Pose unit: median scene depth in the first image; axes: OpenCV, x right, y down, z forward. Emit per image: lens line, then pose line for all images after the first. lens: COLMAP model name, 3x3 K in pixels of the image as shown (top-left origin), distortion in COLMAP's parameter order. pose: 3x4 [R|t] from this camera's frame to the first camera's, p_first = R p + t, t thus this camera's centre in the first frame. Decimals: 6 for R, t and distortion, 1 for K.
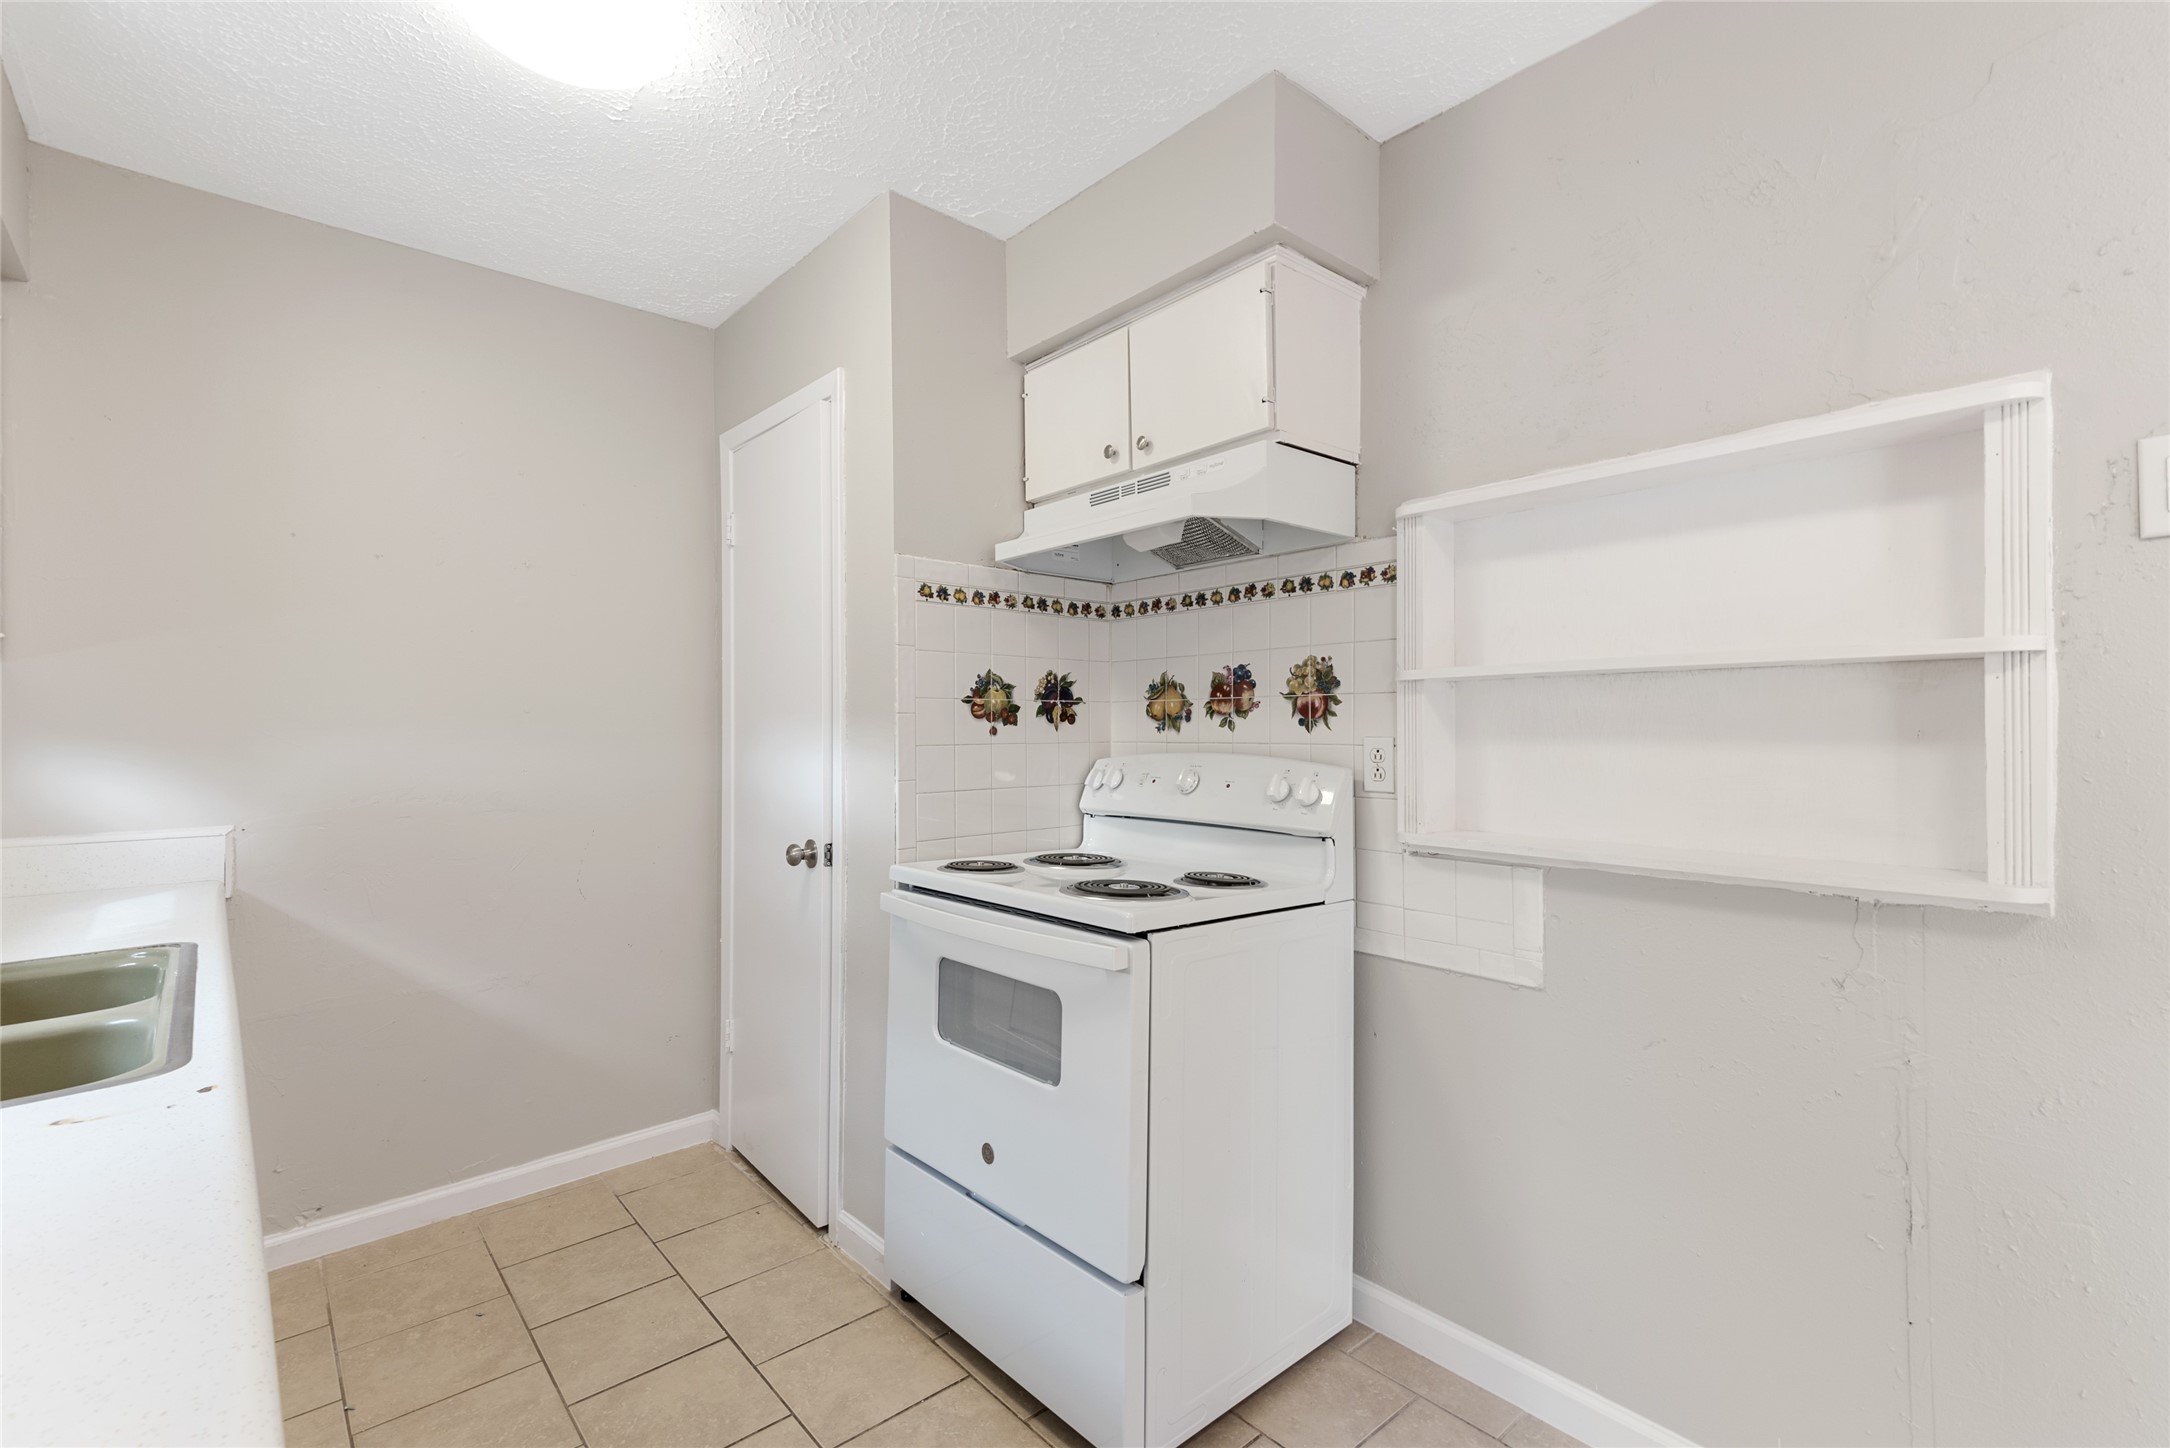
lens RADIAL K [[969.3, 0, 1080.3], [0, 969.3, 716.2], [0, 0, 1]] dist [0.036506, -0.004108]
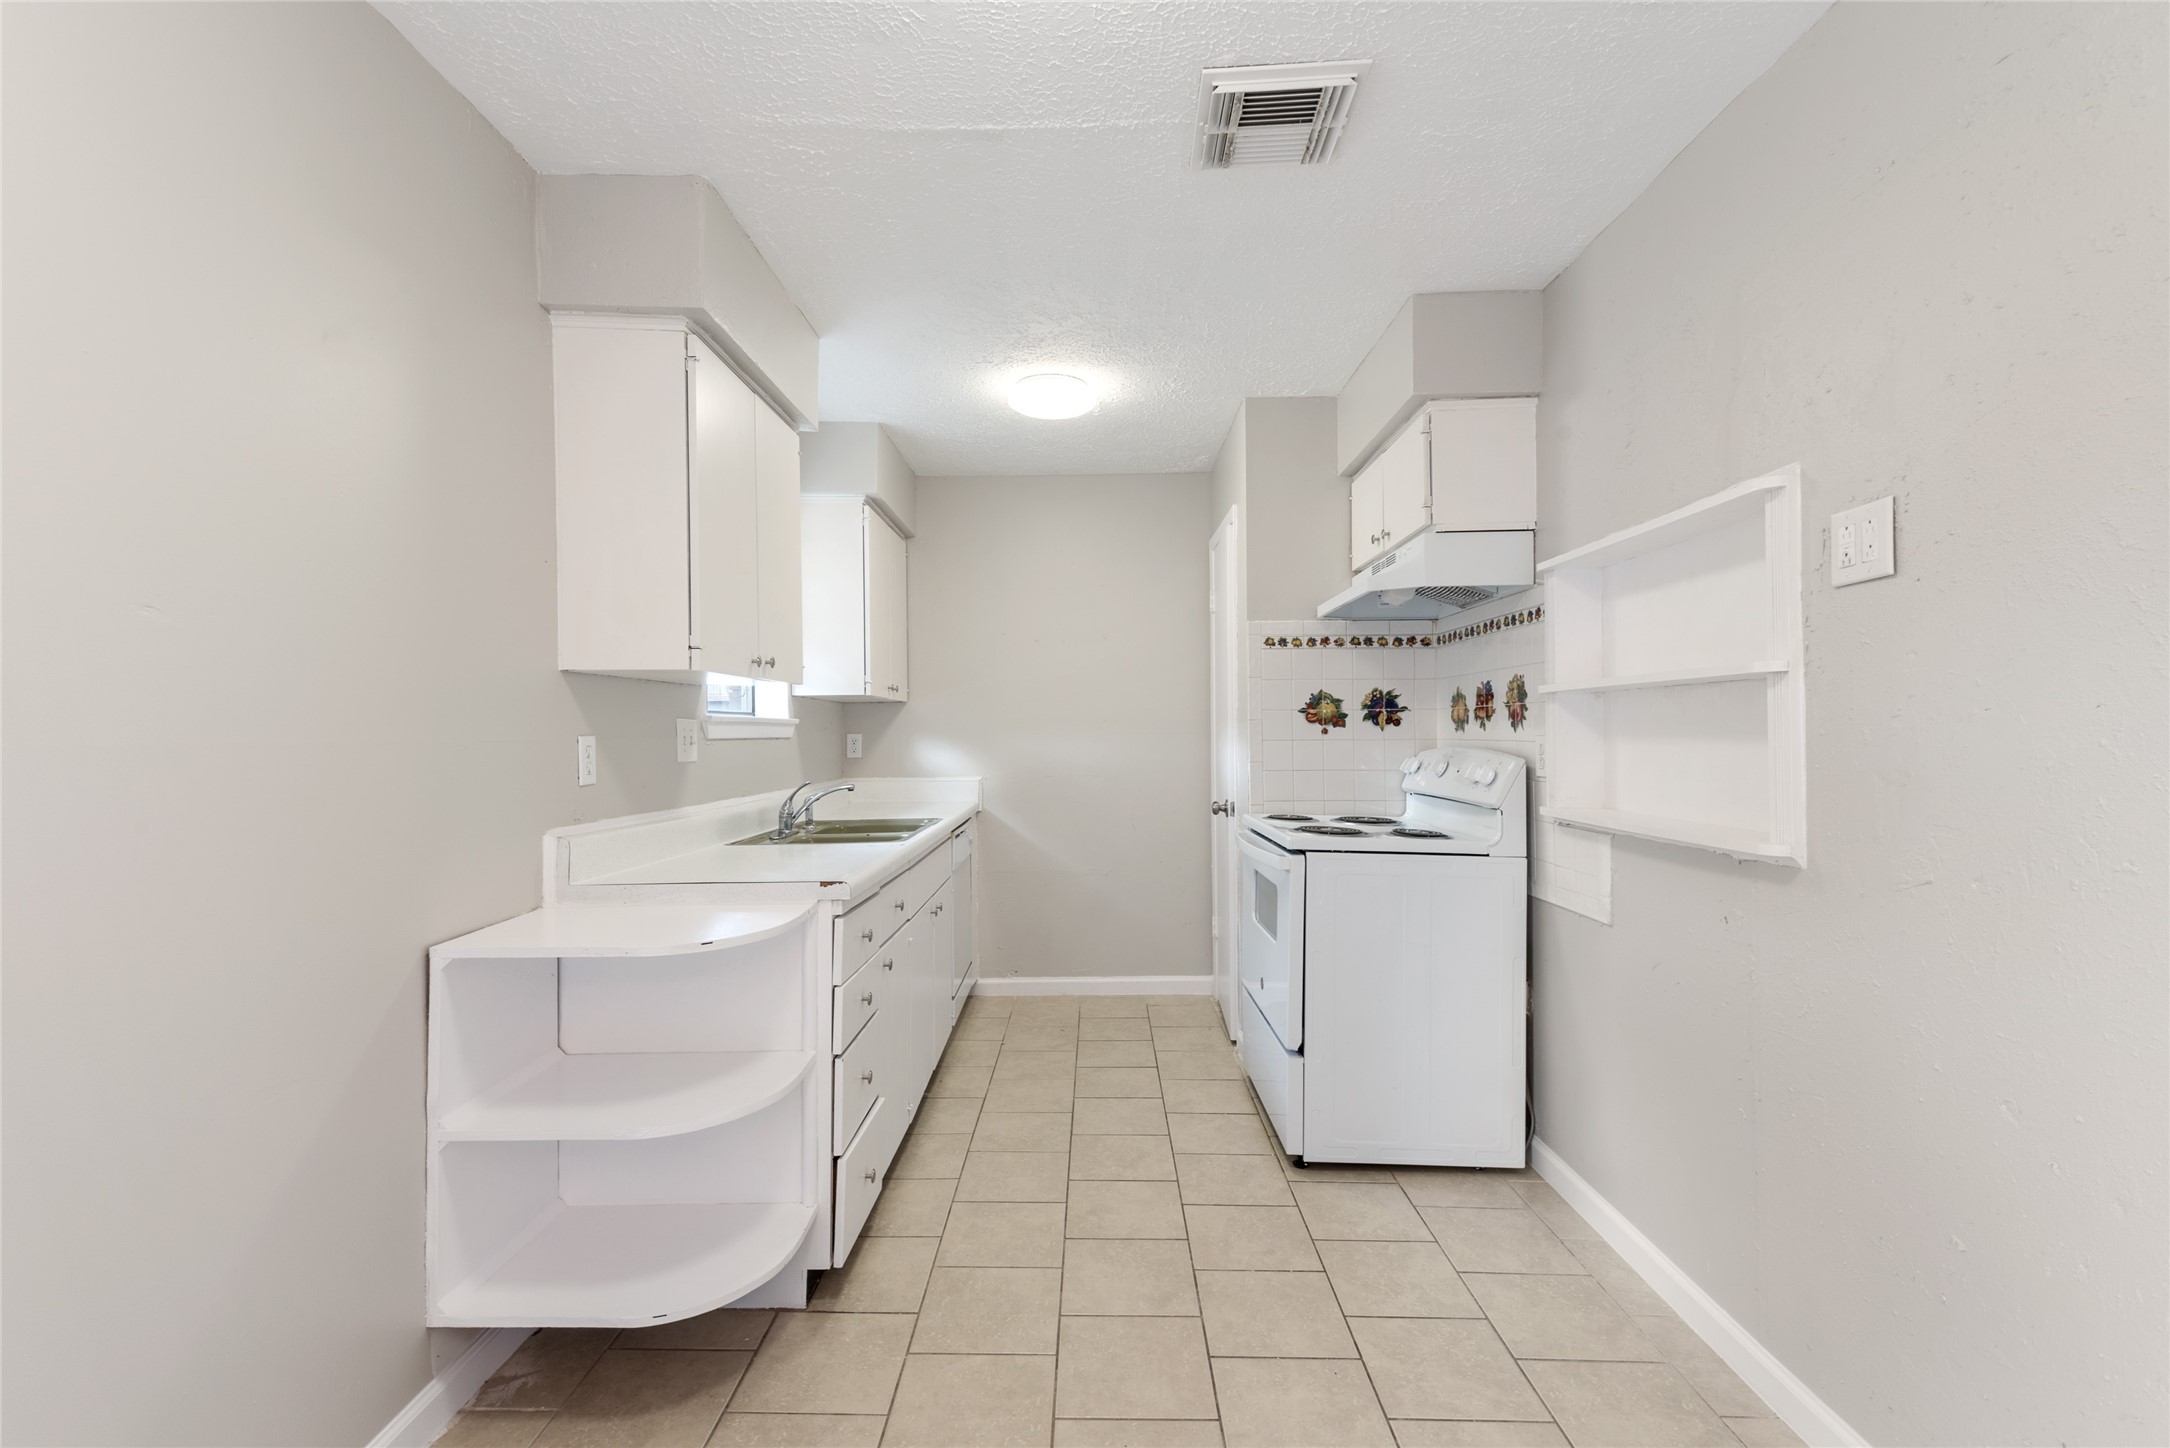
lens RADIAL K [[969.3, 0, 1085.0], [0, 969.3, 723.3], [0, 0, 1]] dist [0.036506, -0.004108]
pose [[0.748341, -0.005611, -0.663291, 0.640583], [0.009657, 0.999950, 0.002437, -0.003917], [0.663244, -0.008228, 0.748358, -0.362677]]
